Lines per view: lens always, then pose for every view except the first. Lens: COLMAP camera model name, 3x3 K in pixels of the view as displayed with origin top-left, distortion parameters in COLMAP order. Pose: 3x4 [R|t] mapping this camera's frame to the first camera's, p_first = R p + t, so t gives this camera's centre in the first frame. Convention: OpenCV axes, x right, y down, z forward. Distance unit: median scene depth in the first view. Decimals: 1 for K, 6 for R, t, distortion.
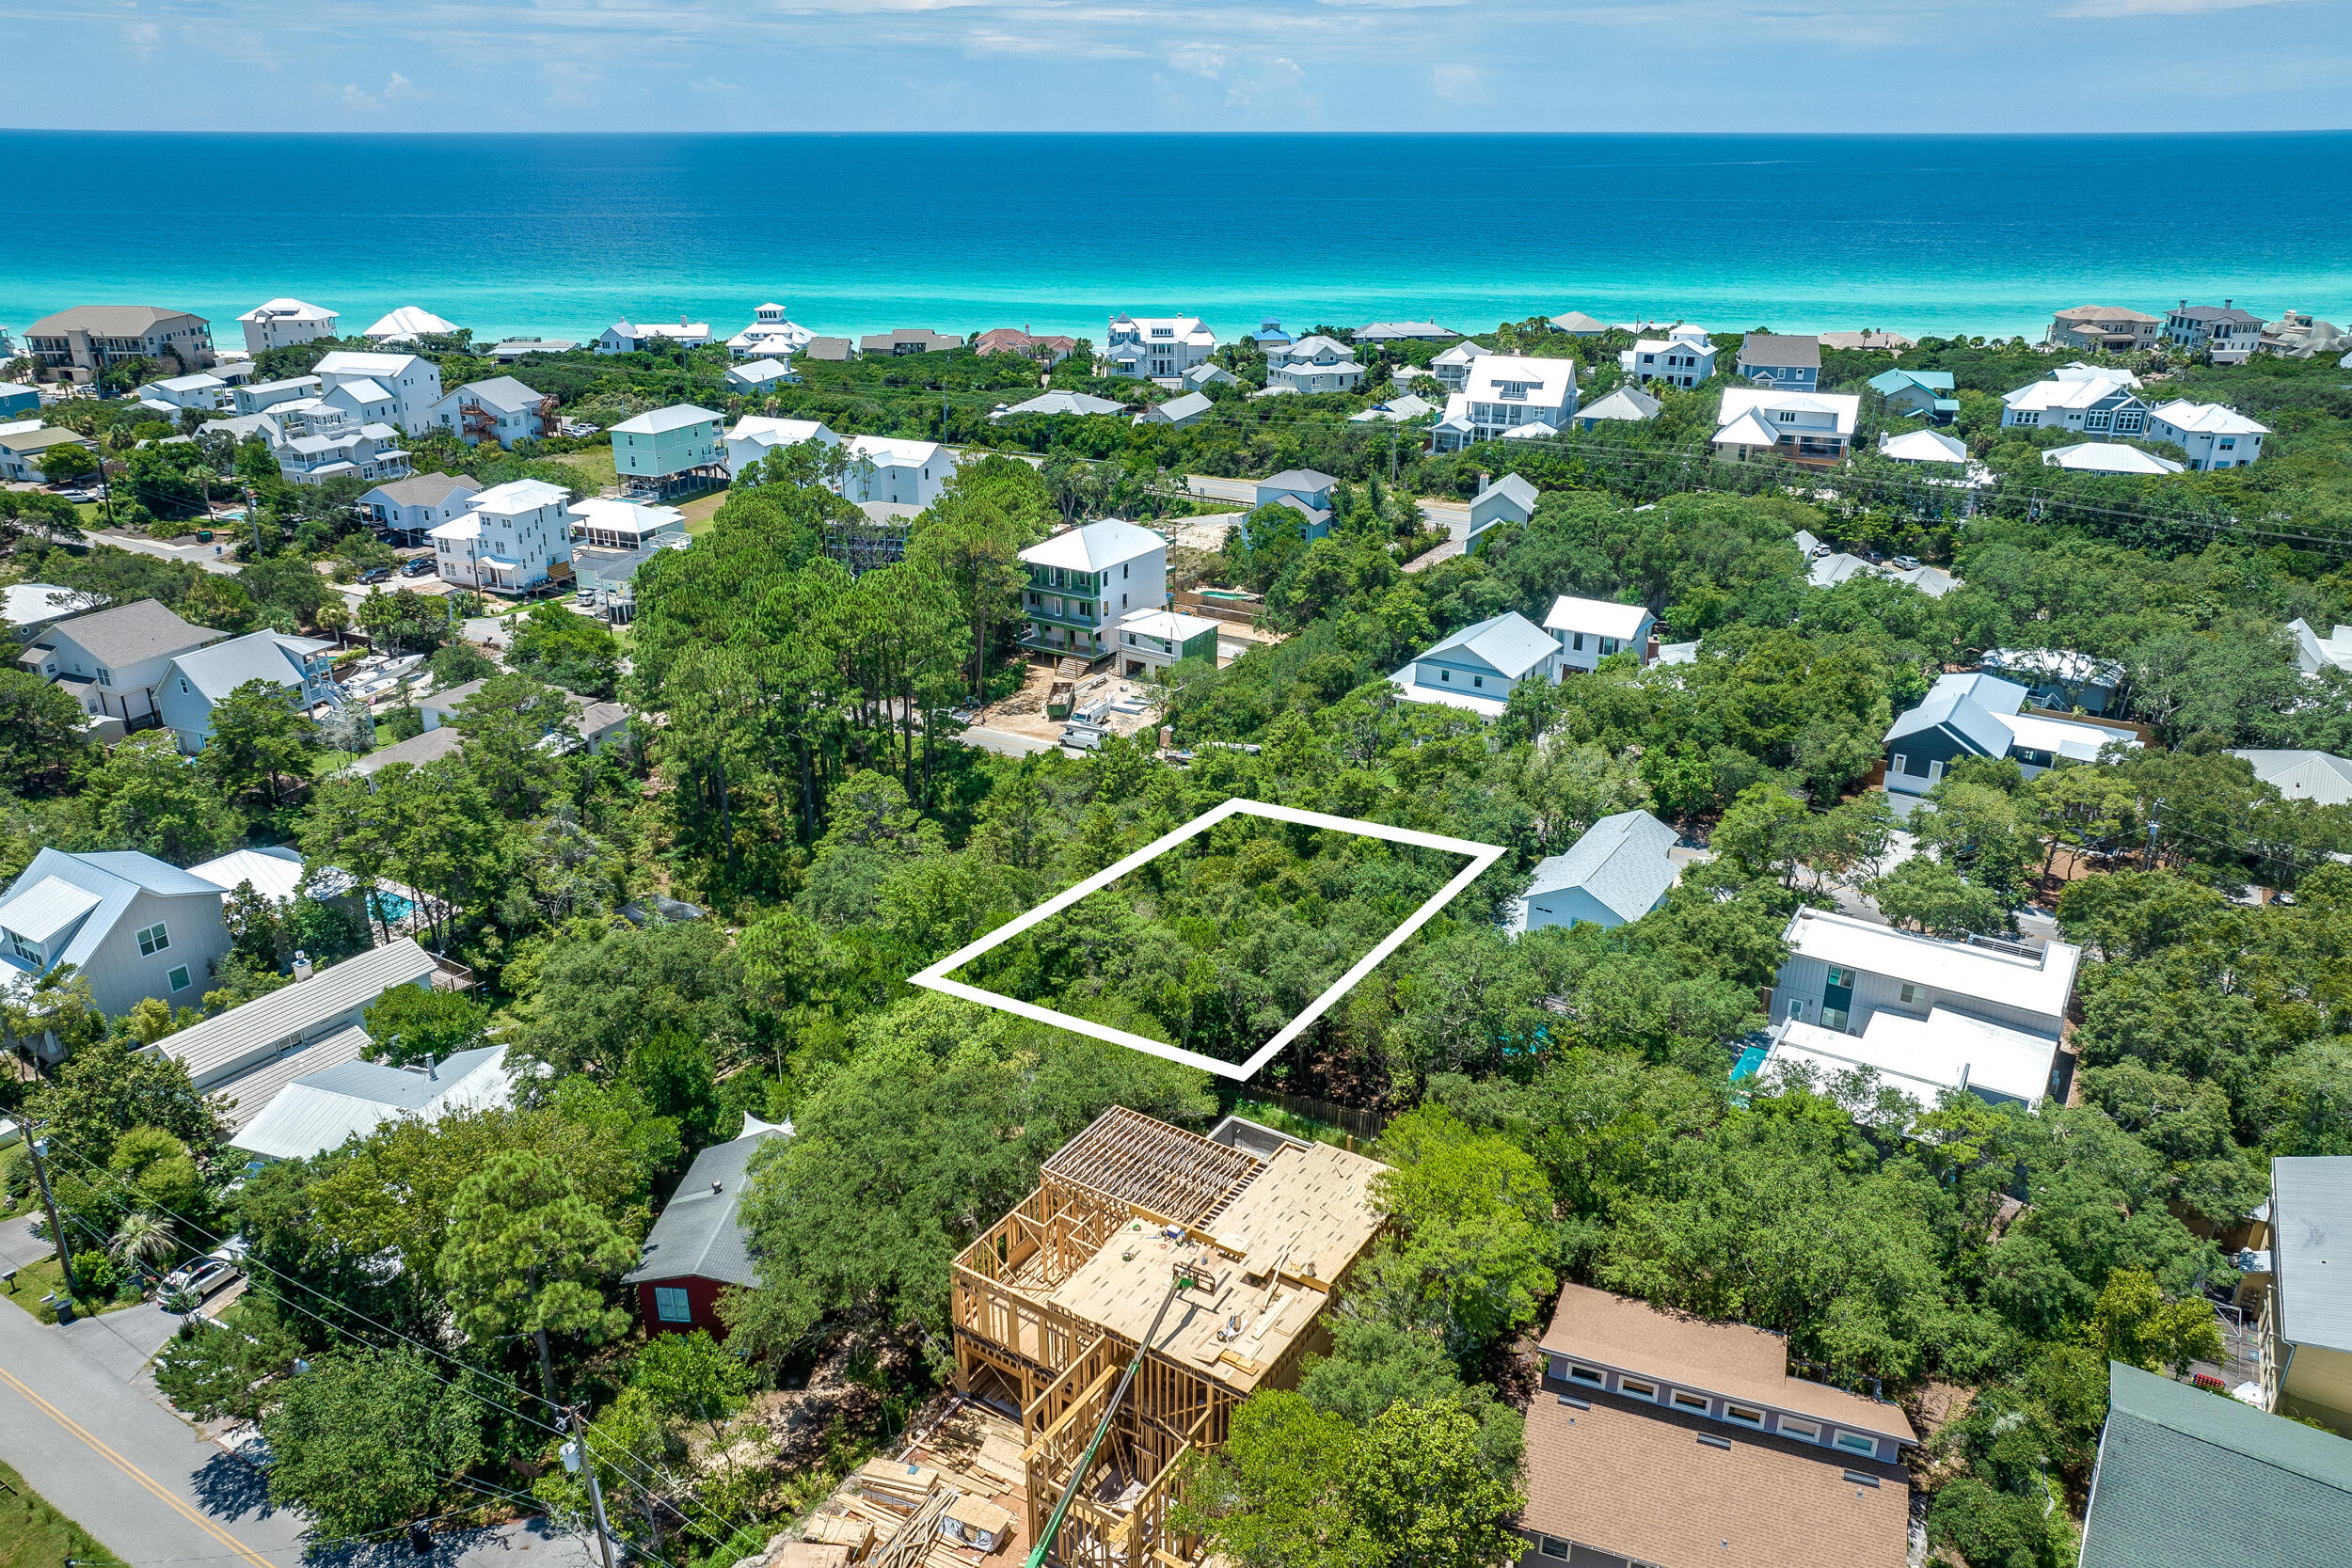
lens RADIAL K [[1601.2, 0, 1154.7], [0, 1601.2, 778.4], [0, 0, 1]] dist [-0.026470, -0.000841]
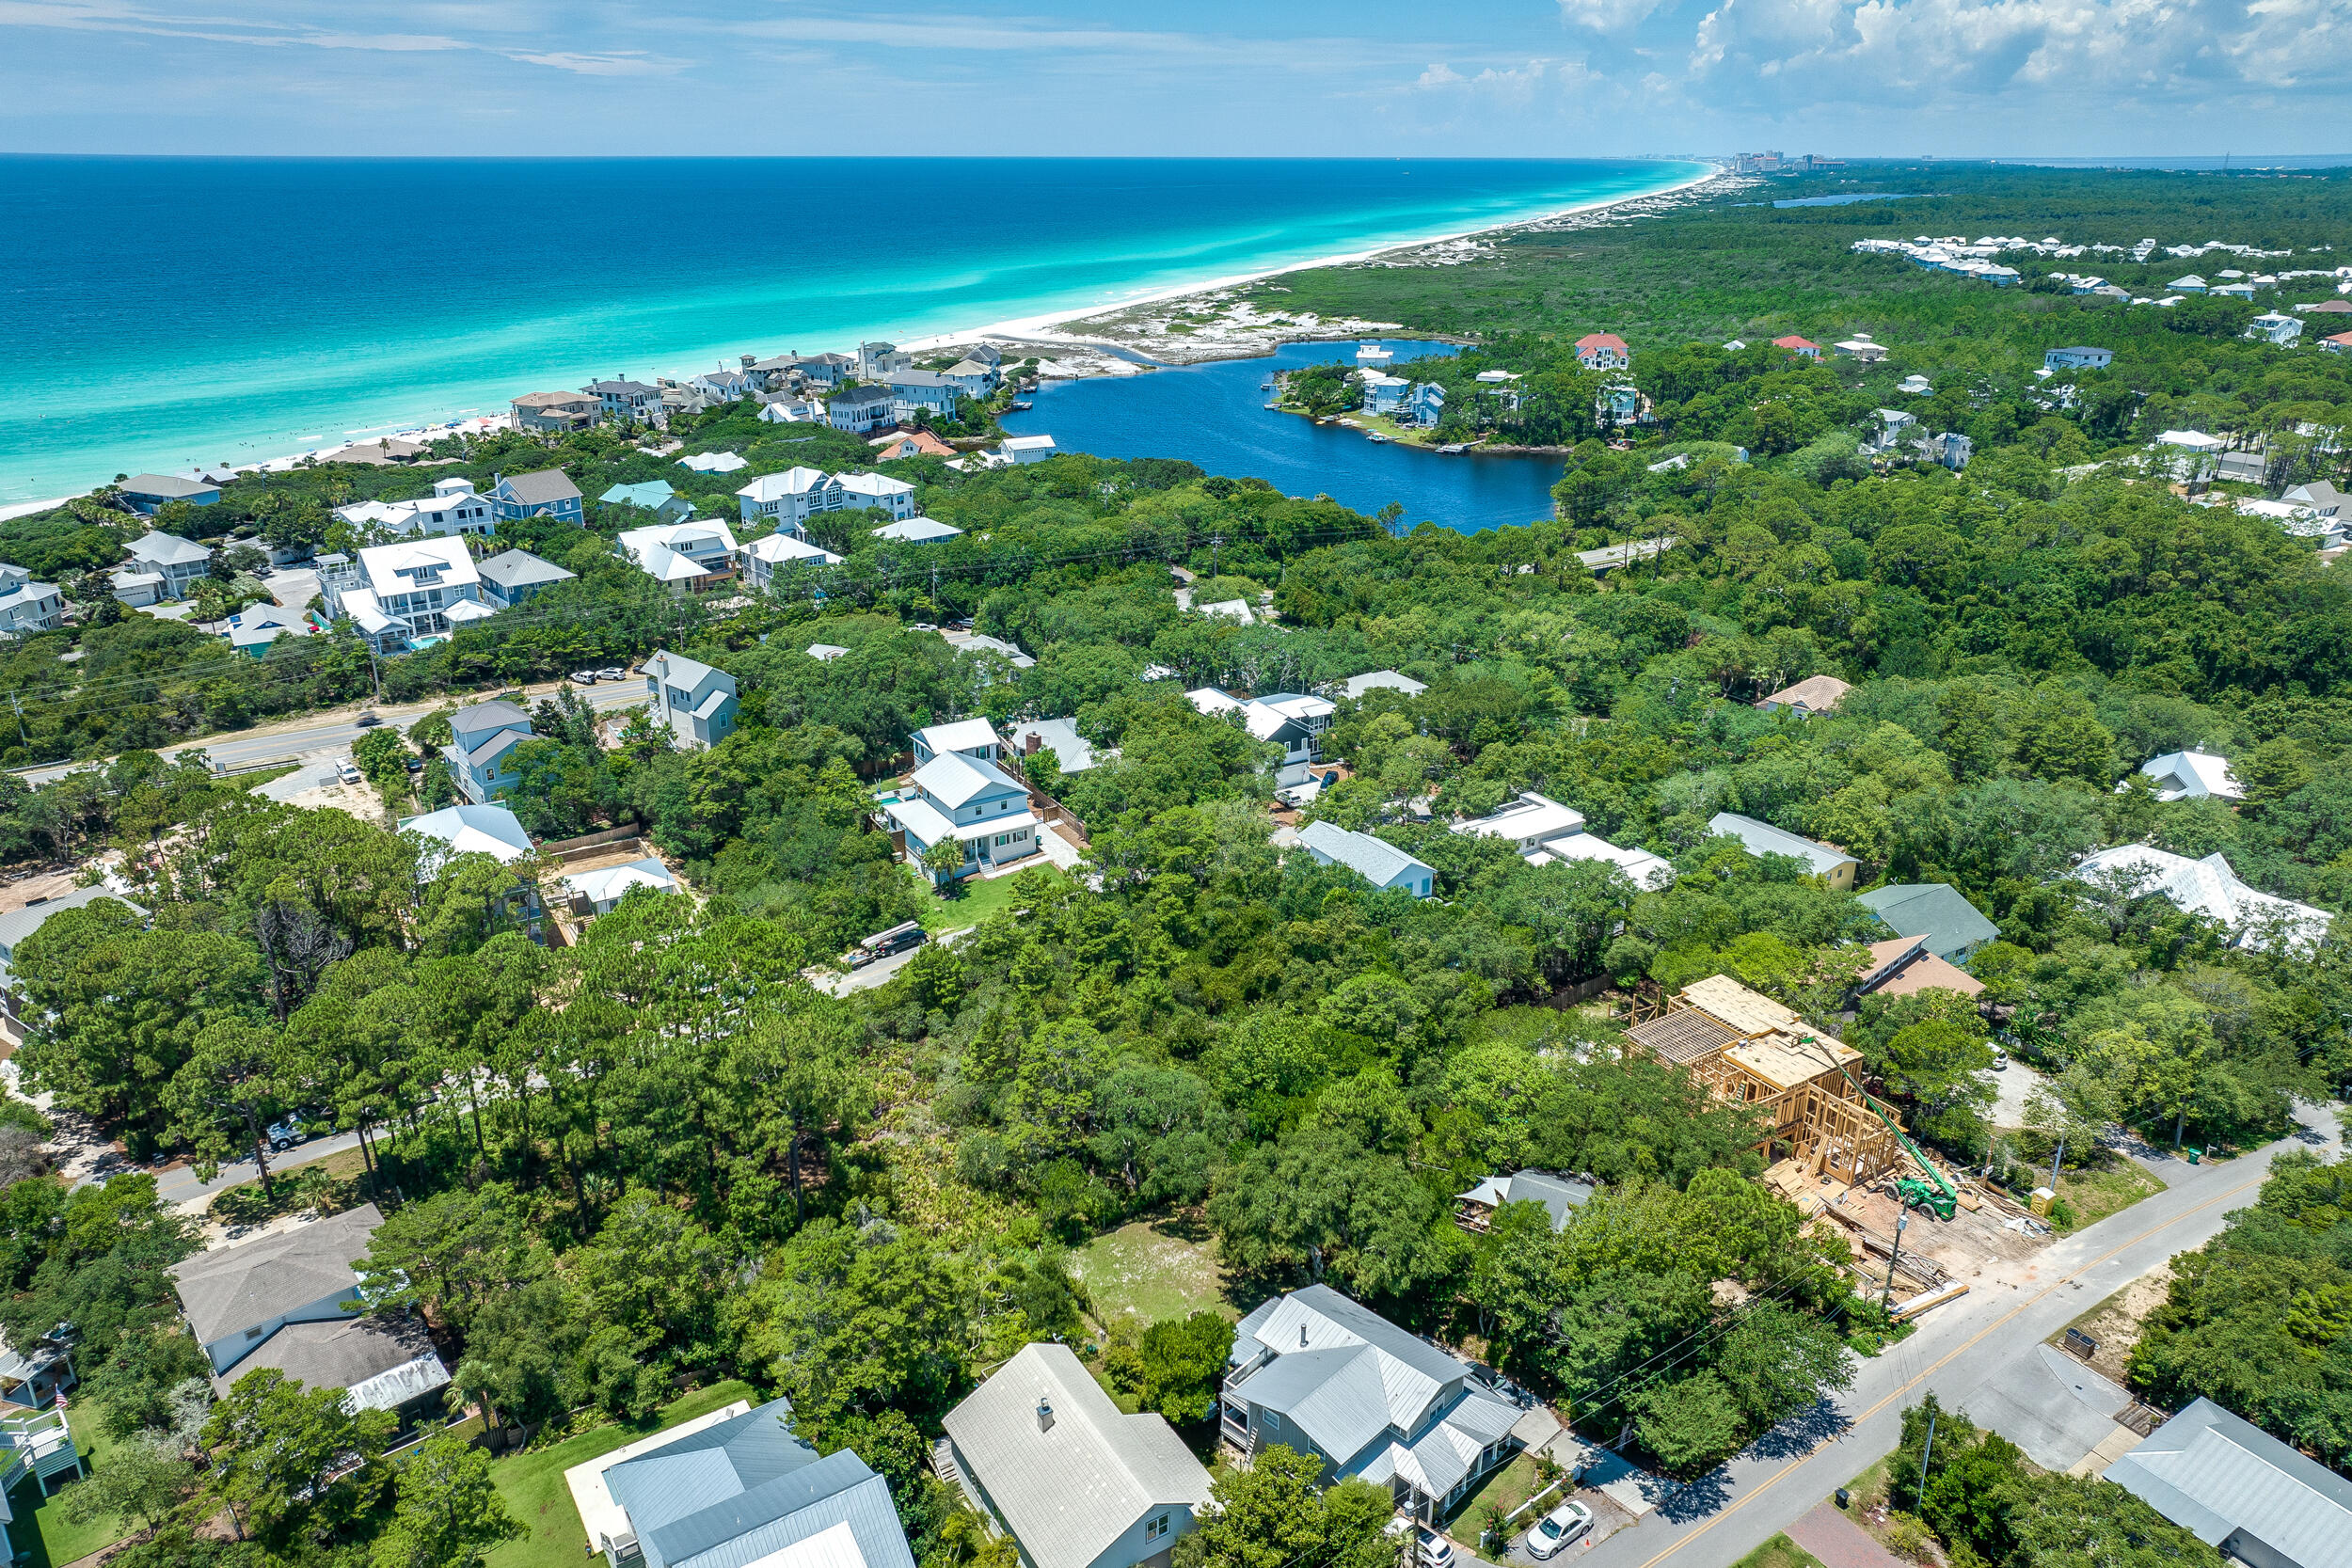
lens RADIAL K [[1606.9, 0, 1180.5], [0, 1606.9, 783.8], [0, 0, 1]] dist [0.004808, -0.045161]
pose [[0.413992, -0.322046, 0.851409, -0.659759], [0.334901, 0.923609, 0.186512, -0.215197], [-0.846435, 0.207923, 0.490221, 0.203683]]
